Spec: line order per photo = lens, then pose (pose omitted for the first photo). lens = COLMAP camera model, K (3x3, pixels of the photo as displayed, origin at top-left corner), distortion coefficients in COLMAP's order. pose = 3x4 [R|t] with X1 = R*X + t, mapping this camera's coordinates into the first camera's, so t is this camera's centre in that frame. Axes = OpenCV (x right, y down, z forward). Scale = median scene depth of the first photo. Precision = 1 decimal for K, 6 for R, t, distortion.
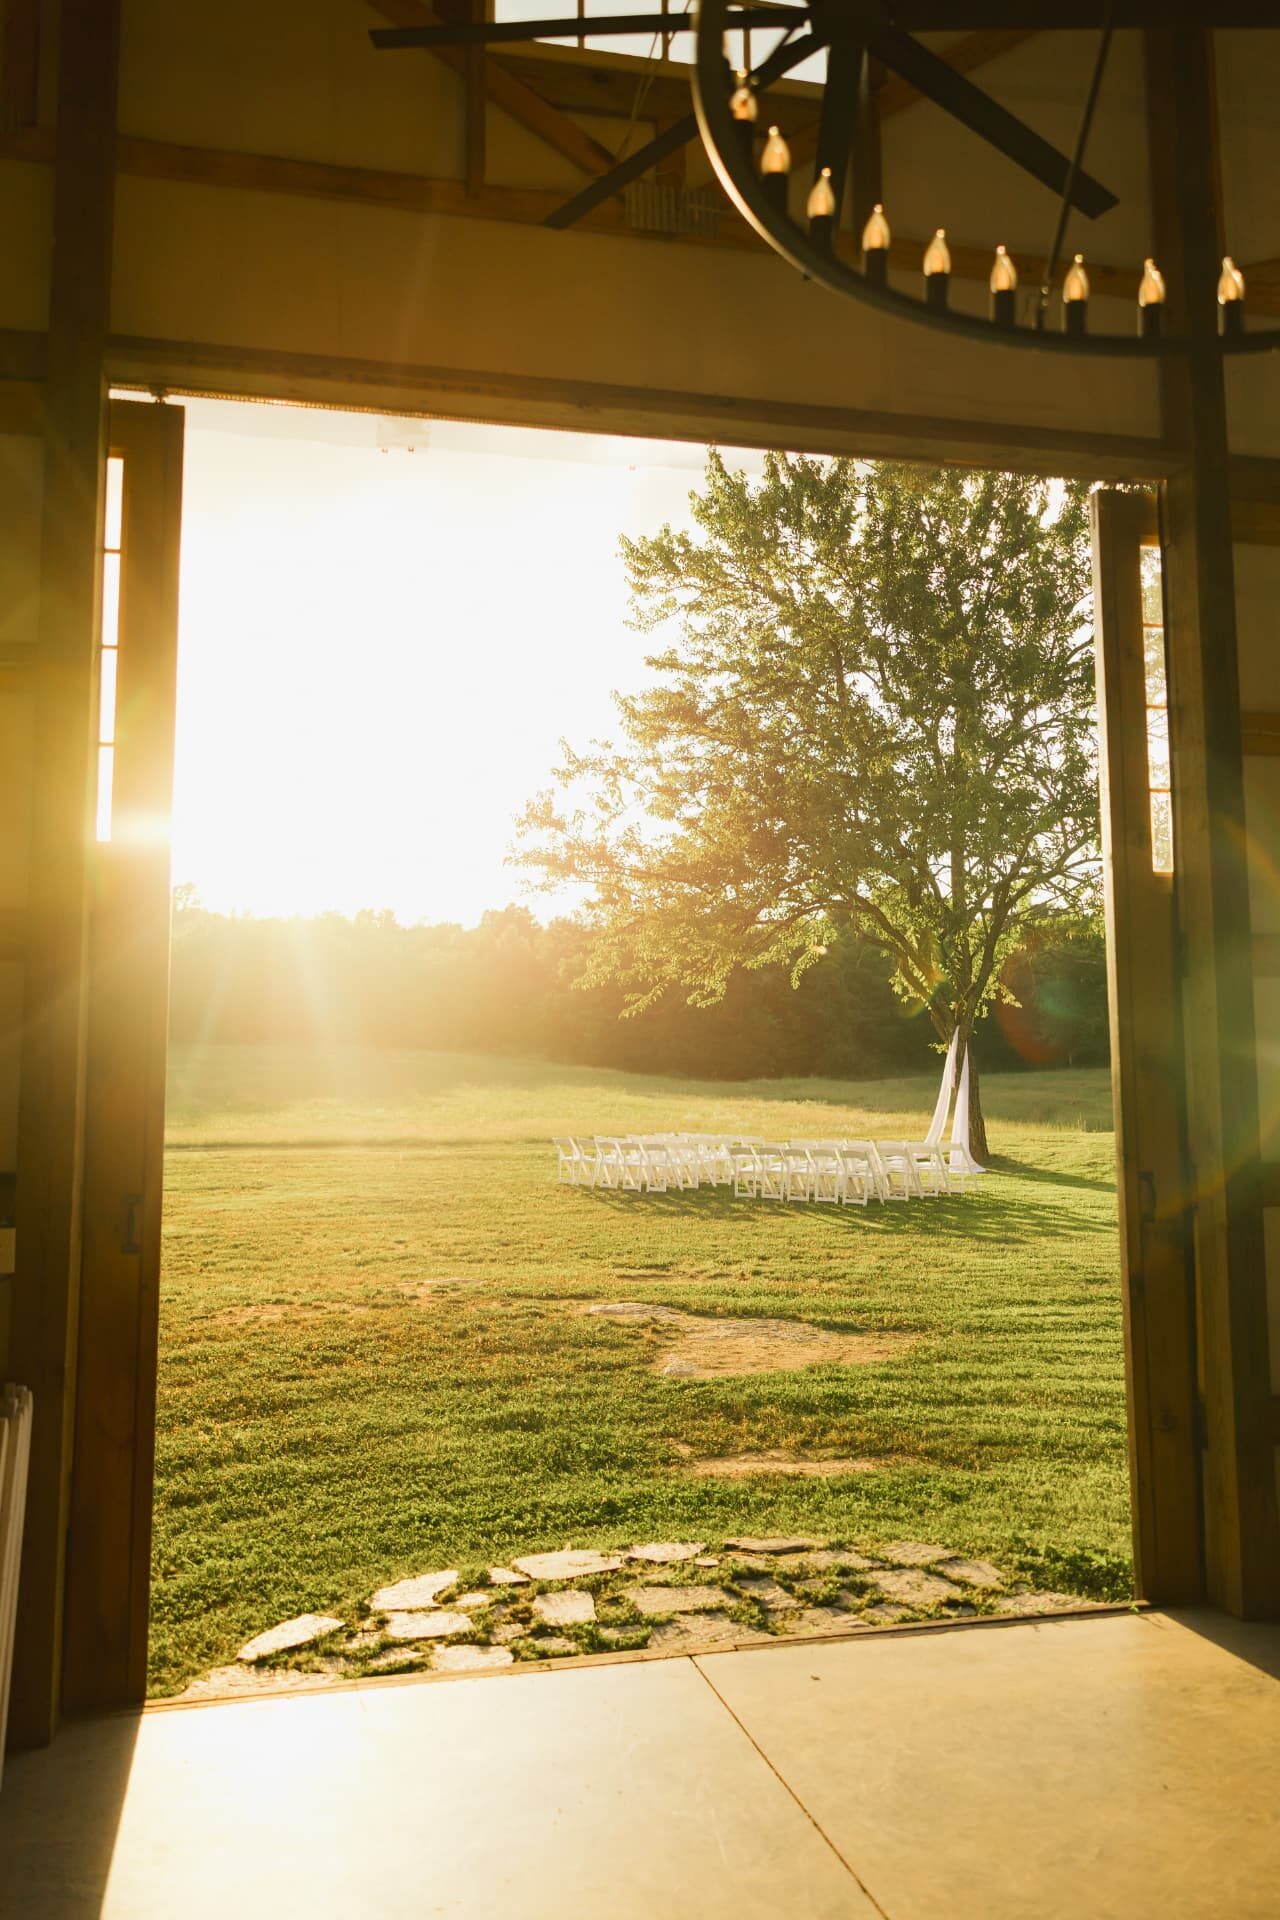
lens RADIAL K [[1586.0, 0, 641.3], [0, 1586.0, 927.6], [0, 0, 1]] dist [0.002235, 0.007244]
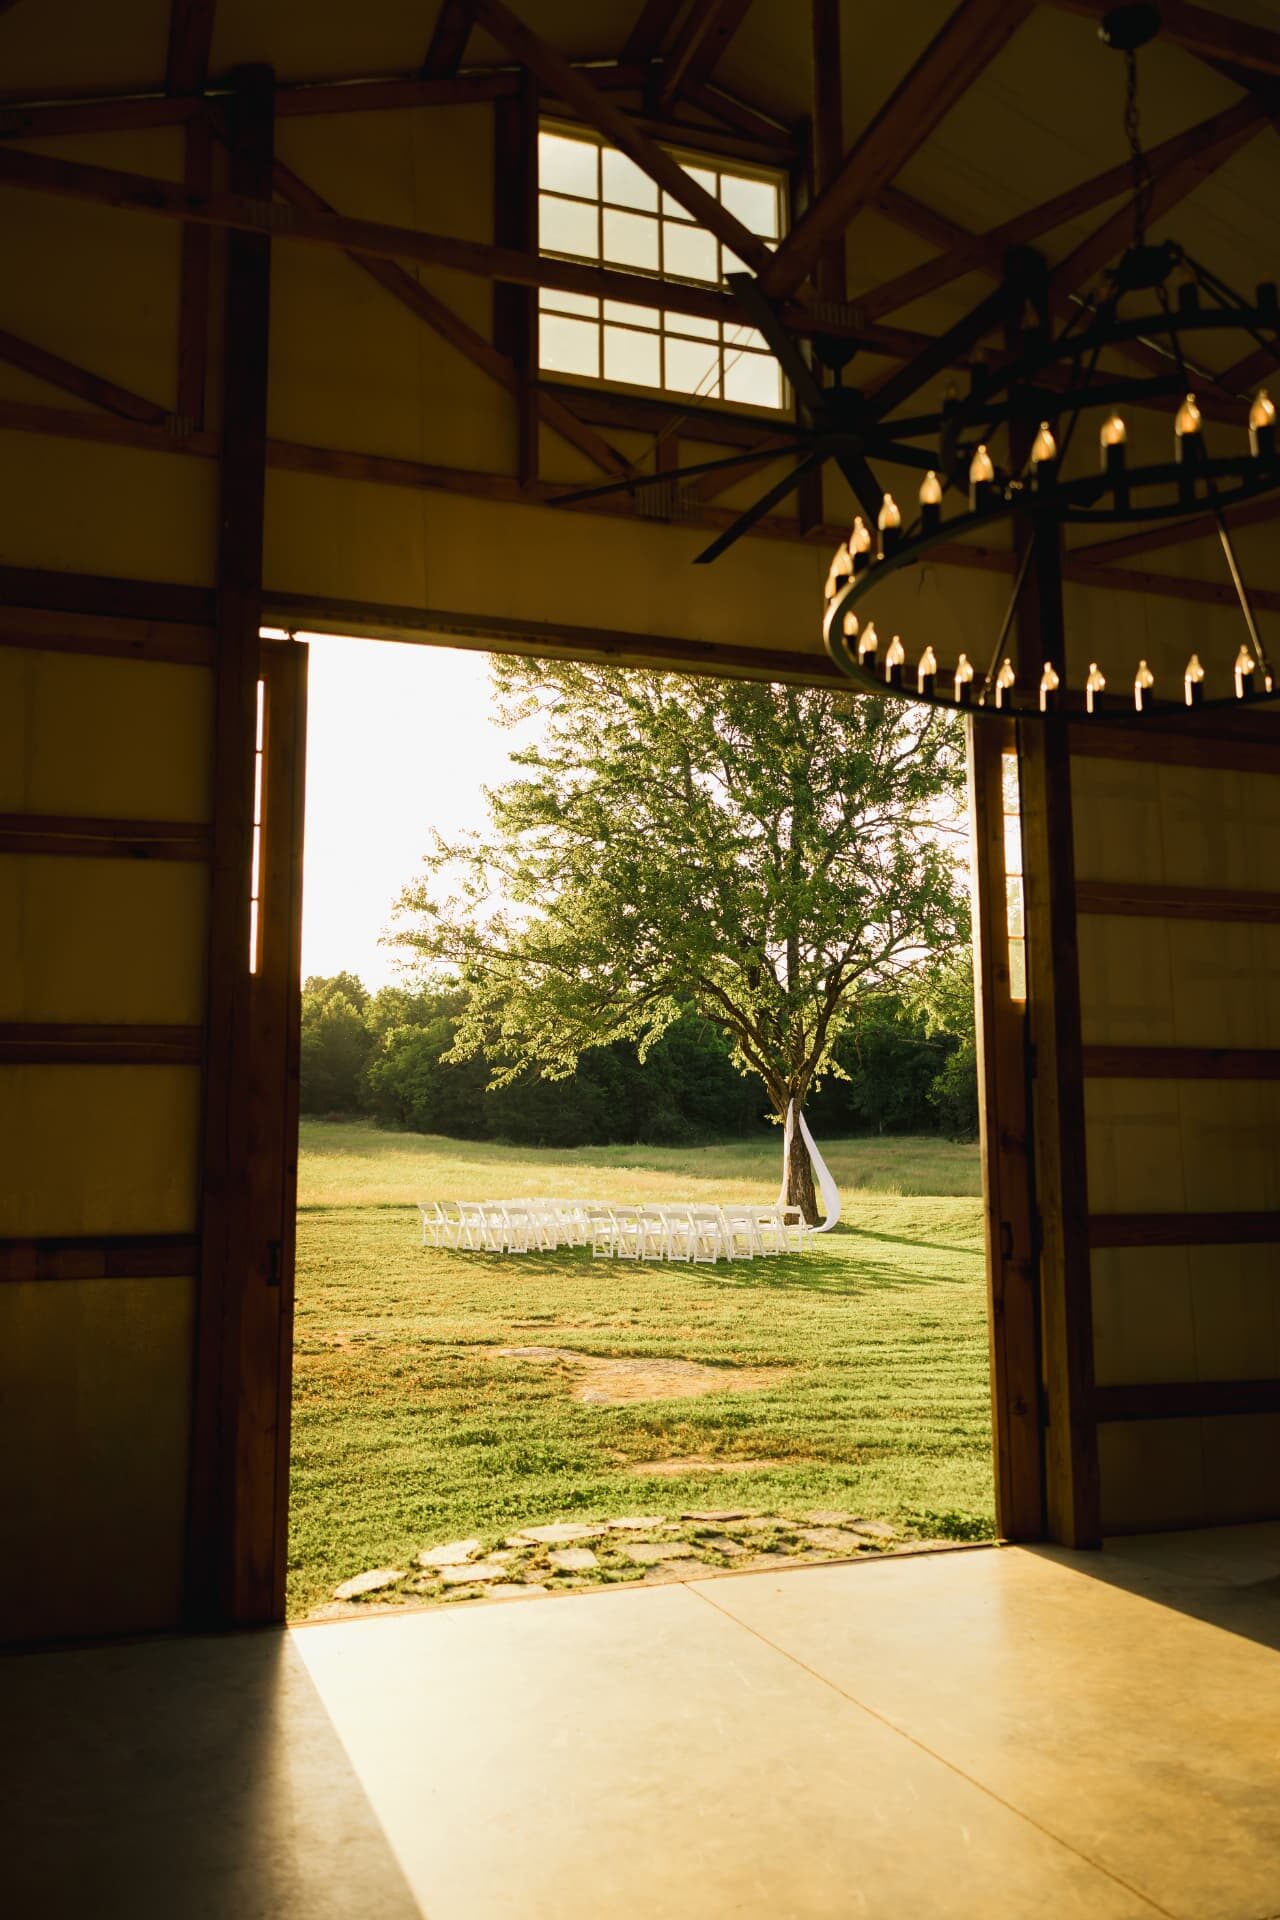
lens RADIAL K [[1563.8, 0, 640.0], [0, 1563.8, 960.0], [0, 0, 1]] dist [-0.006447, 0.016816]
pose [[0.993444, 0.014549, 0.113389, -0.046478], [-0.011940, 0.999649, -0.023654, -0.010806], [-0.113693, 0.022145, 0.993269, -0.093148]]
